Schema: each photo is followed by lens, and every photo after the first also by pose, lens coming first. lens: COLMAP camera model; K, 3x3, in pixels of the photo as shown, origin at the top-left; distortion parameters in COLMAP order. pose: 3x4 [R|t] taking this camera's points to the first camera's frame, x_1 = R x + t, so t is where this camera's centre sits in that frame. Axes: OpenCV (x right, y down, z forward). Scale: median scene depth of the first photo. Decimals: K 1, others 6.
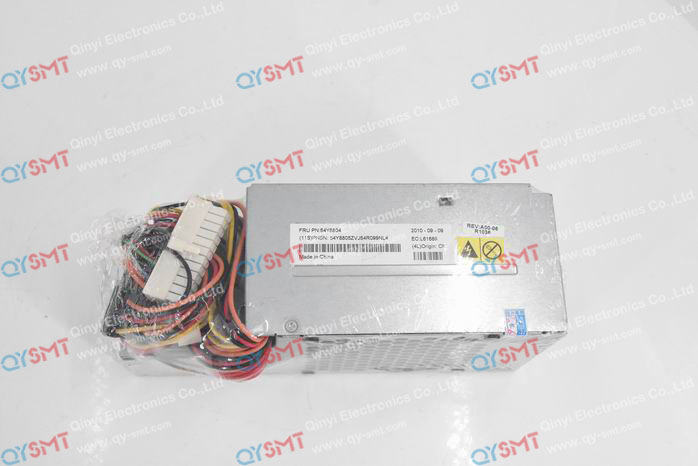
lens RADIAL K [[856.7, 0, 349.0], [0, 856.7, 233.0], [0, 0, 1]] dist [0.001693, 0.005454]
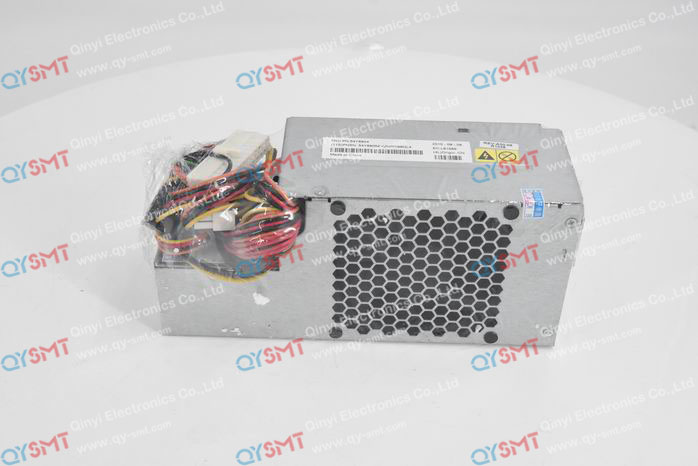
lens RADIAL K [[856.8, 0, 349.0], [0, 856.8, 233.0], [0, 0, 1]] dist [0.000858, 0.003339]
pose [[1.000000, 0.000341, 0.000013, -0.000124], [-0.000341, 0.999999, 0.001286, -0.440709], [-0.000012, -0.001286, 0.999999, 0.000177]]
